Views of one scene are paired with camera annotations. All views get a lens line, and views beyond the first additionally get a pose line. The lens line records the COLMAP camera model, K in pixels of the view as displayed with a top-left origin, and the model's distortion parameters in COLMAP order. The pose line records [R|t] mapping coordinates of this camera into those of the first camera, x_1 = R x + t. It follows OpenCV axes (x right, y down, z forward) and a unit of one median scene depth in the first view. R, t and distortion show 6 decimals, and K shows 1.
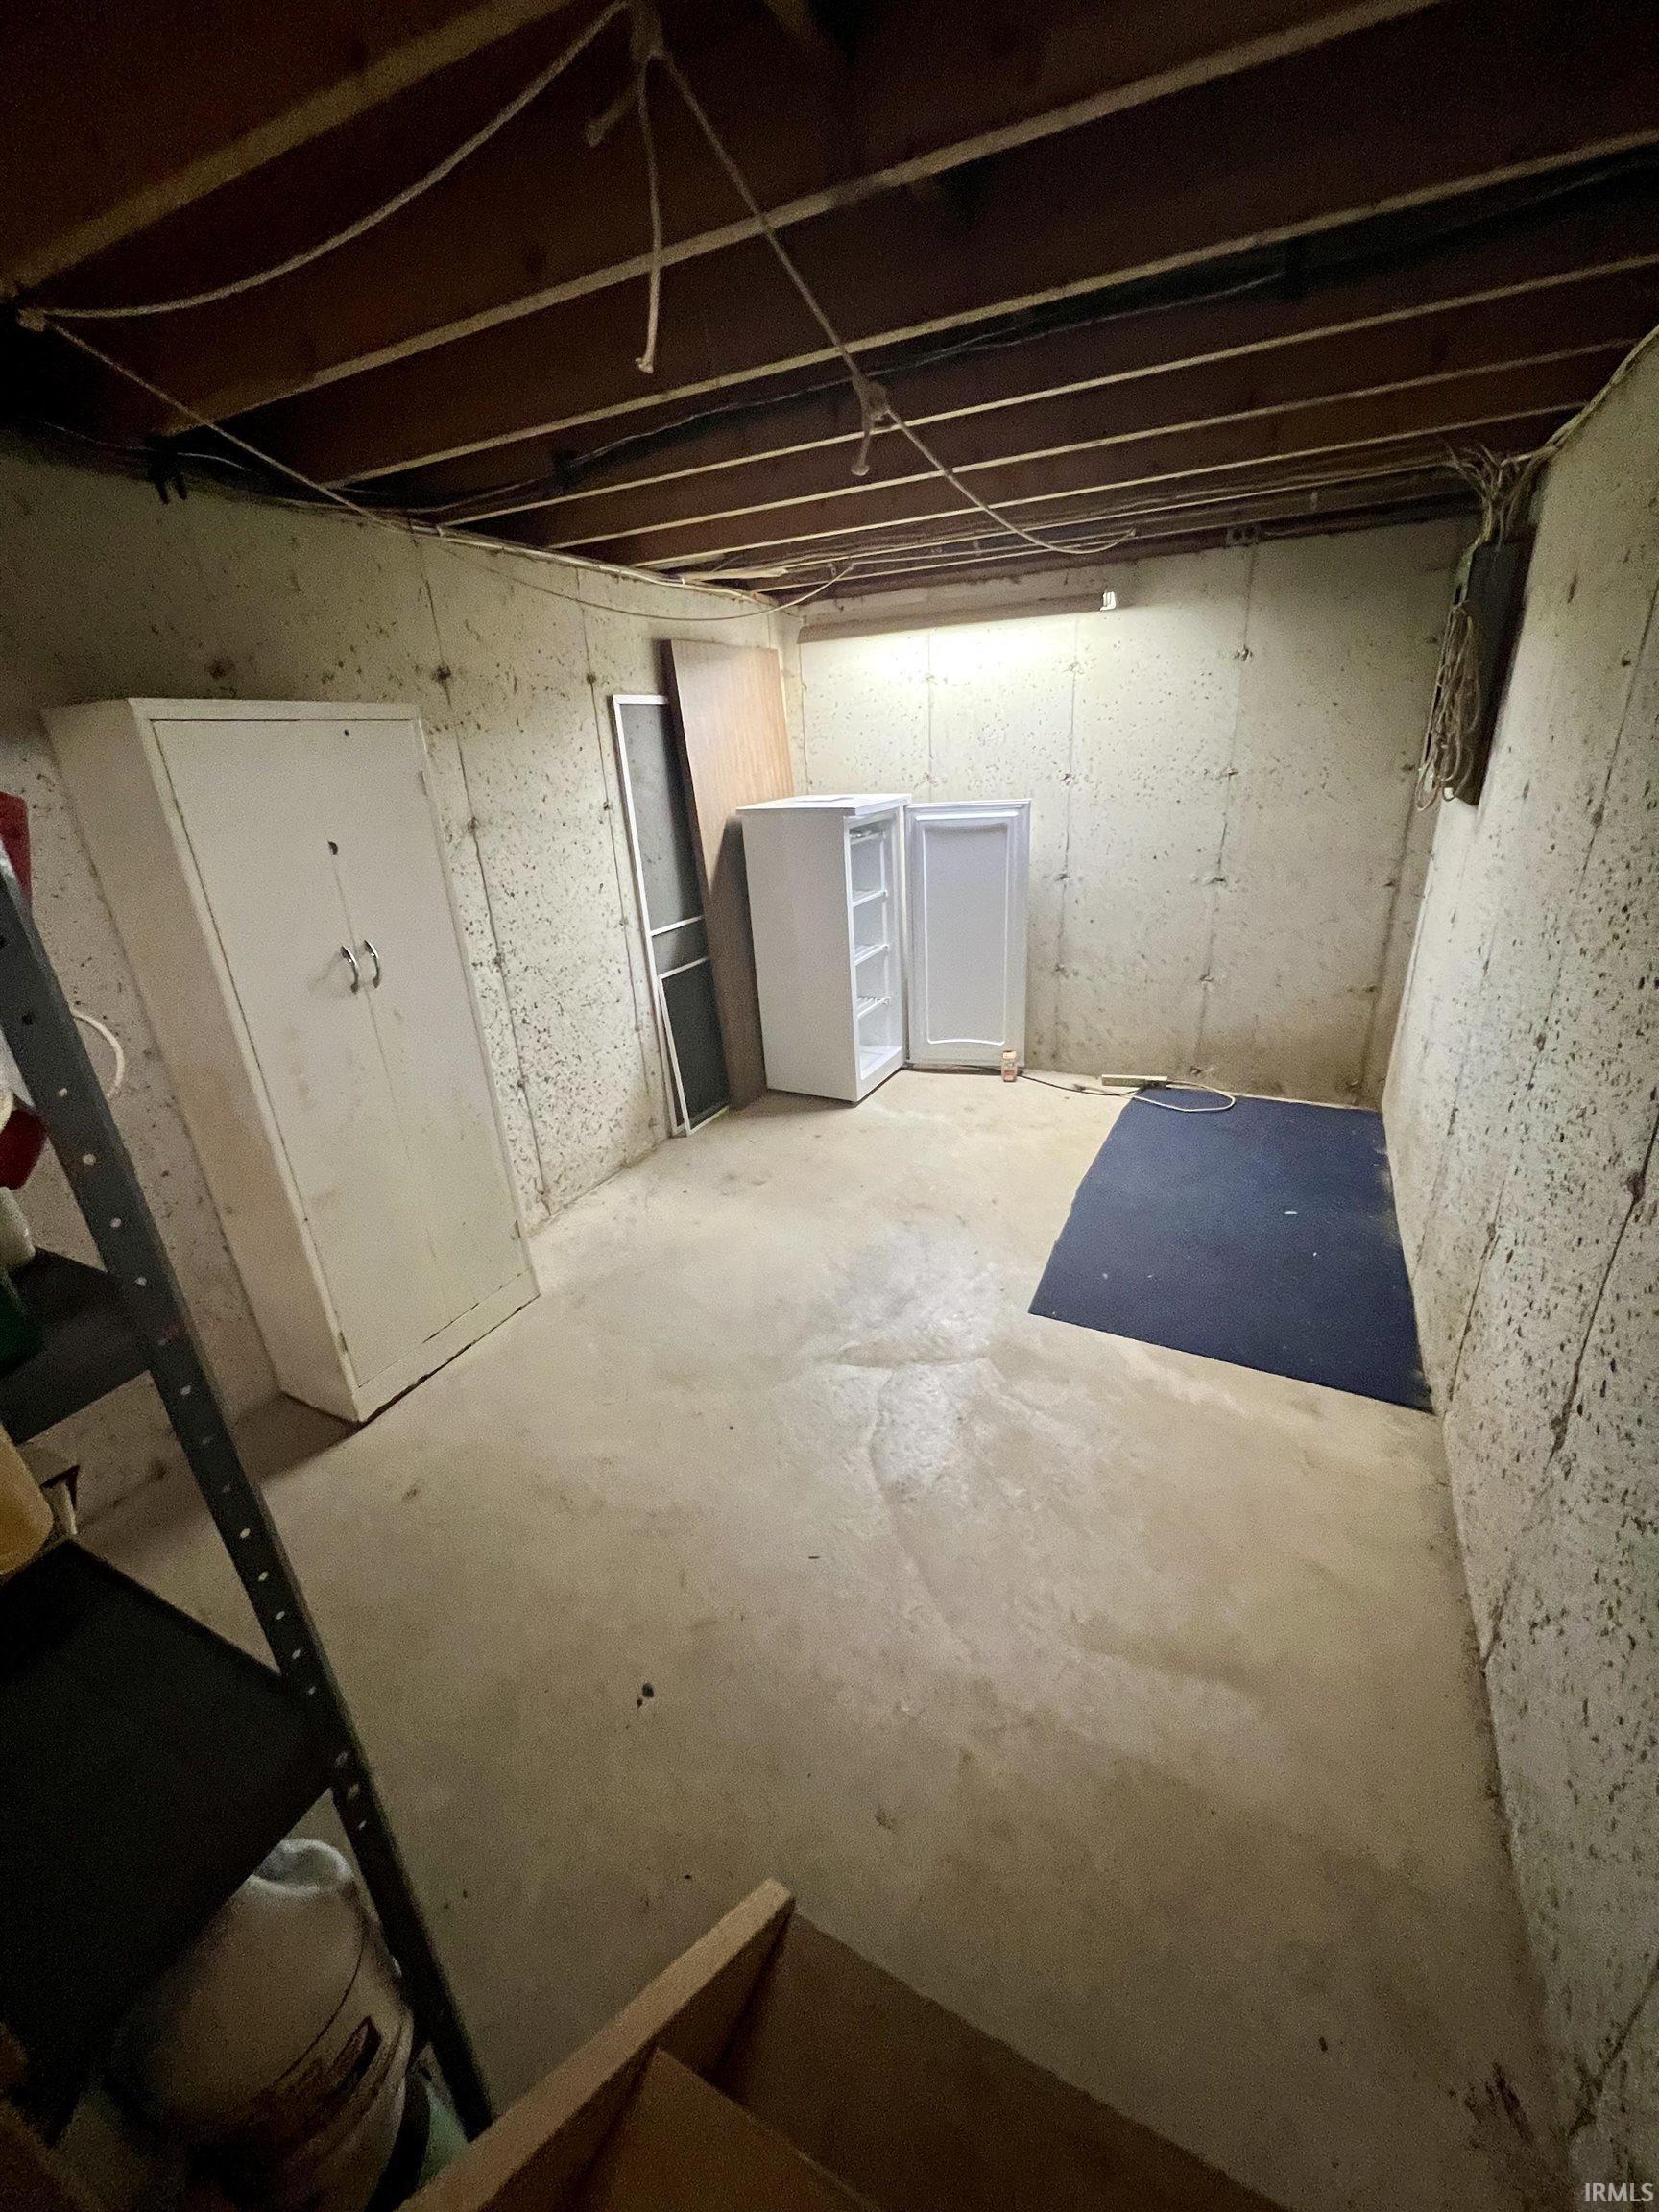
lens RADIAL K [[881.7, 0, 834.1], [0, 881.7, 1105.8], [0, 0, 1]] dist [-0.003637, 0.000843]
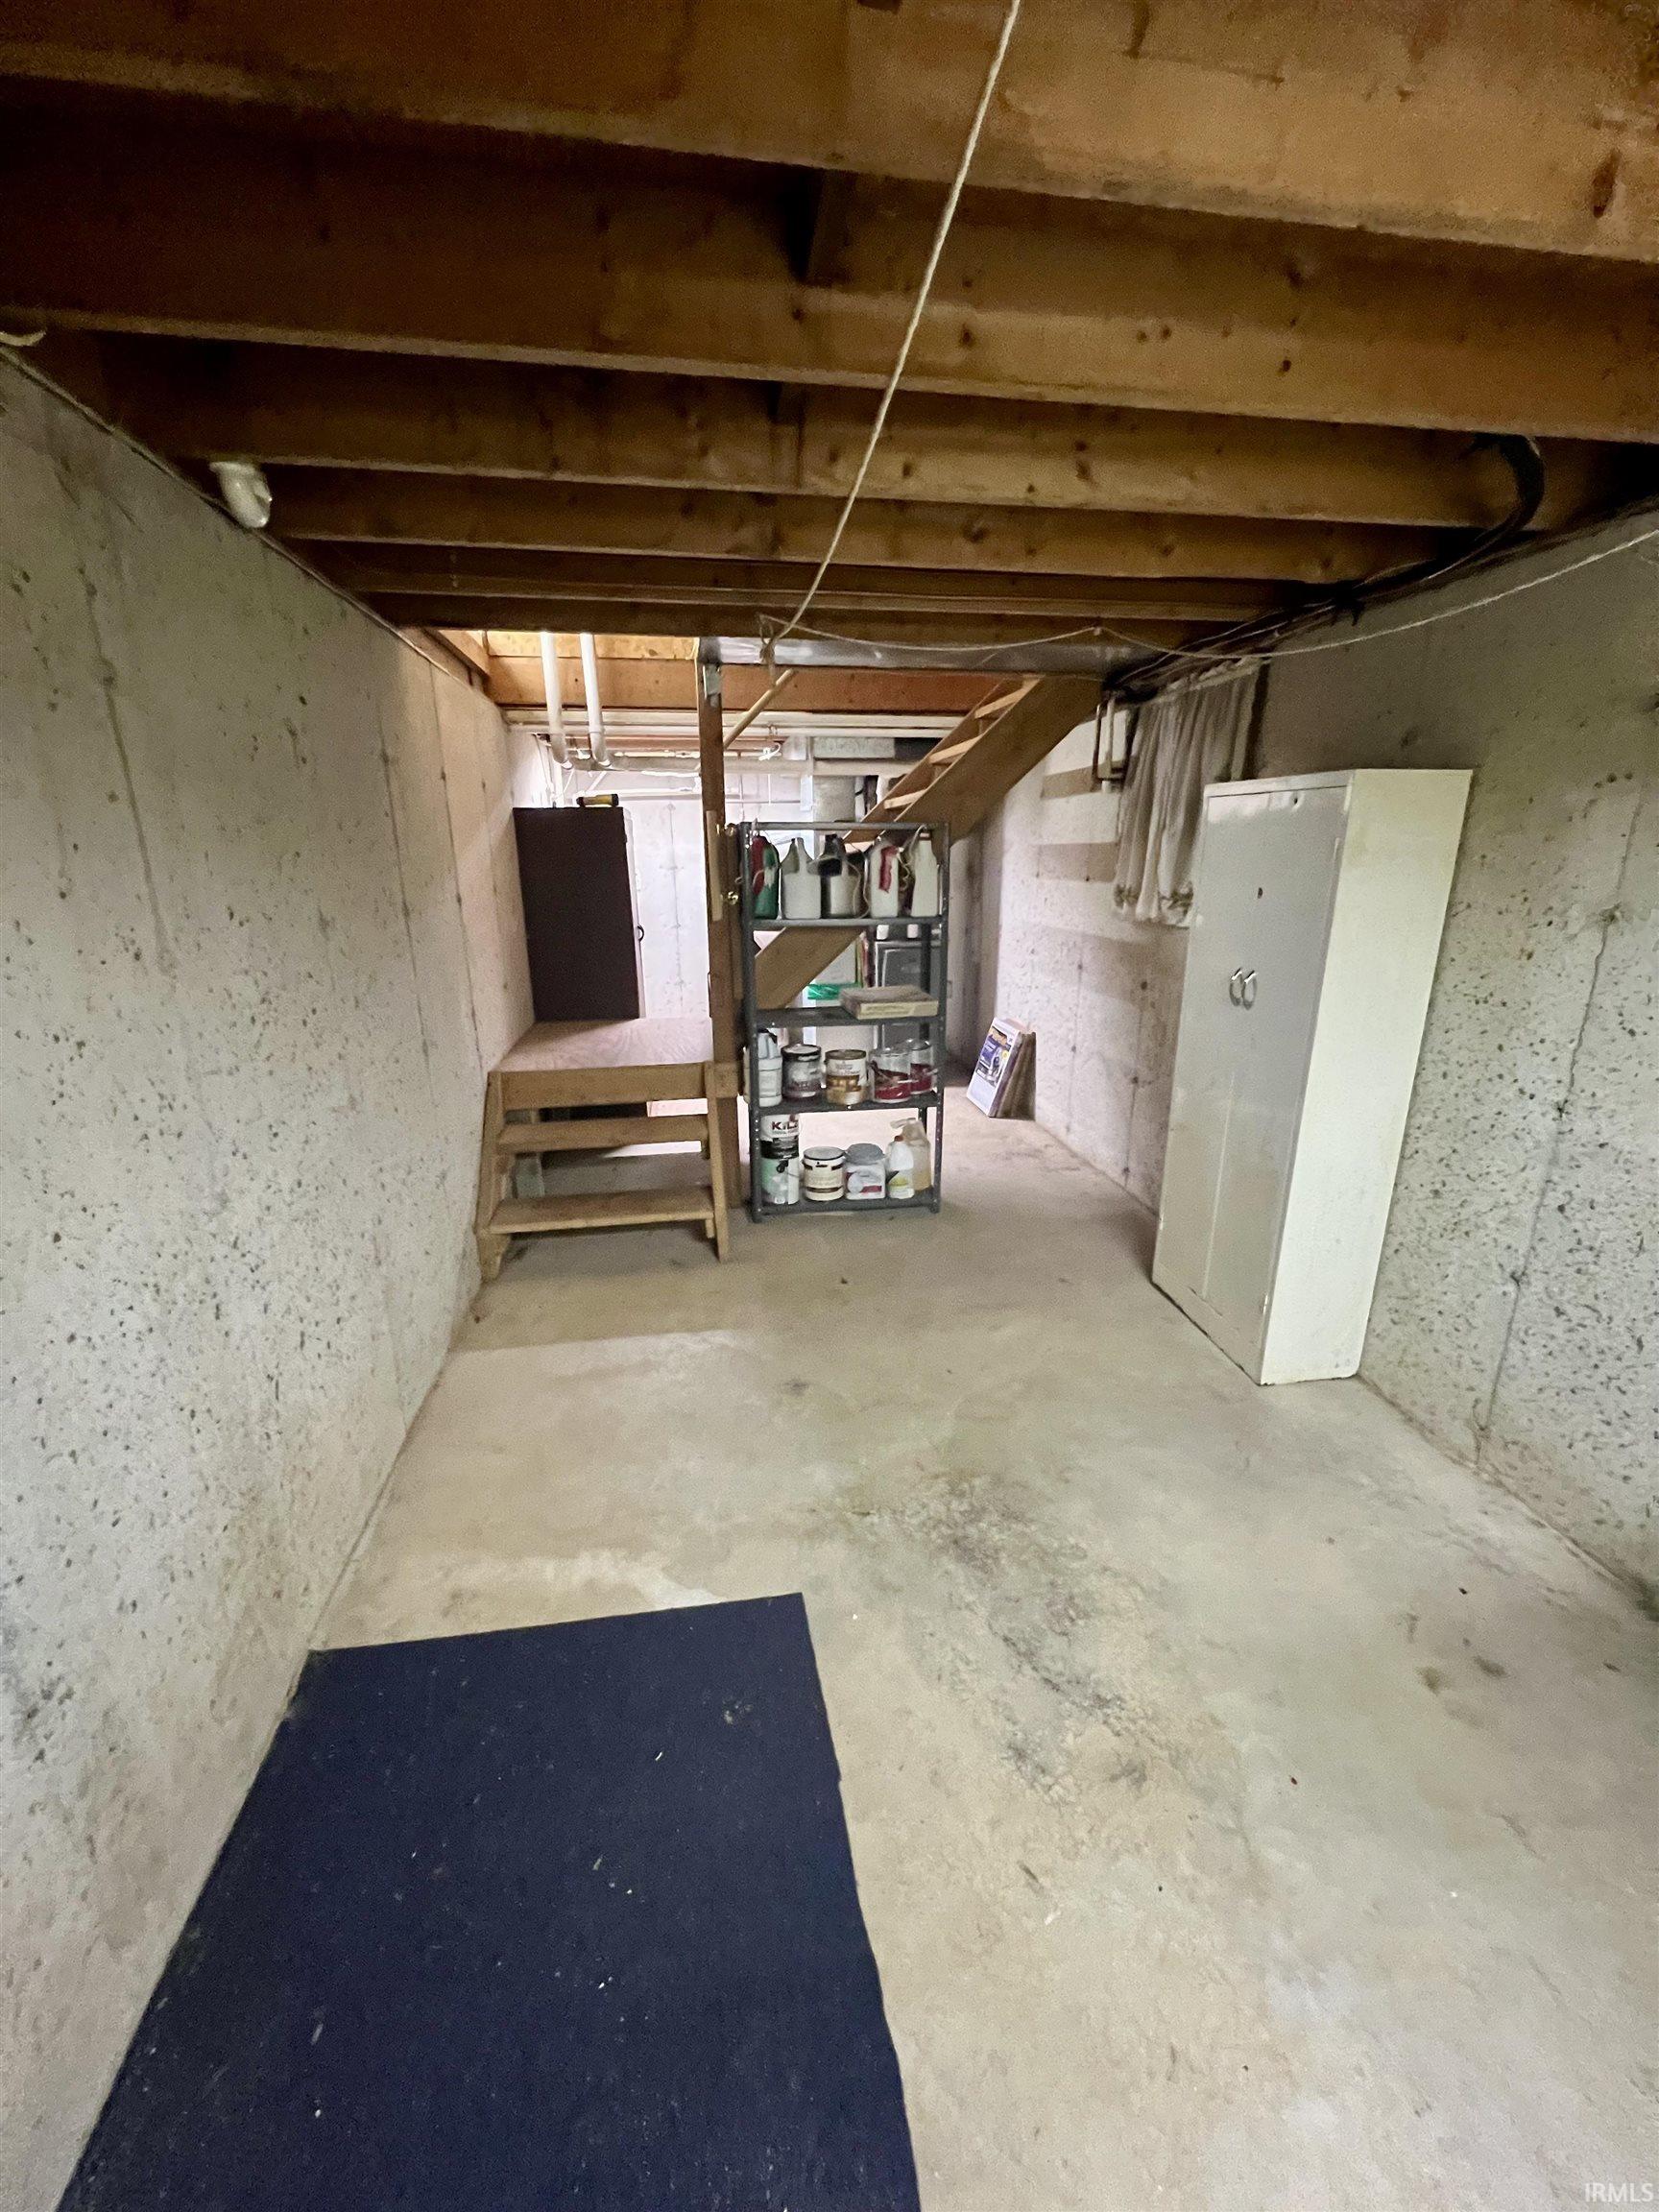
lens RADIAL K [[881.7, 0, 830.0], [0, 881.7, 1106.5], [0, 0, 1]] dist [-0.003637, 0.000843]
pose [[-0.813329, 0.223507, -0.537160, 0.446265], [-0.173872, 0.787698, 0.591017, -0.464228], [0.555216, 0.574088, -0.601796, 1.075826]]
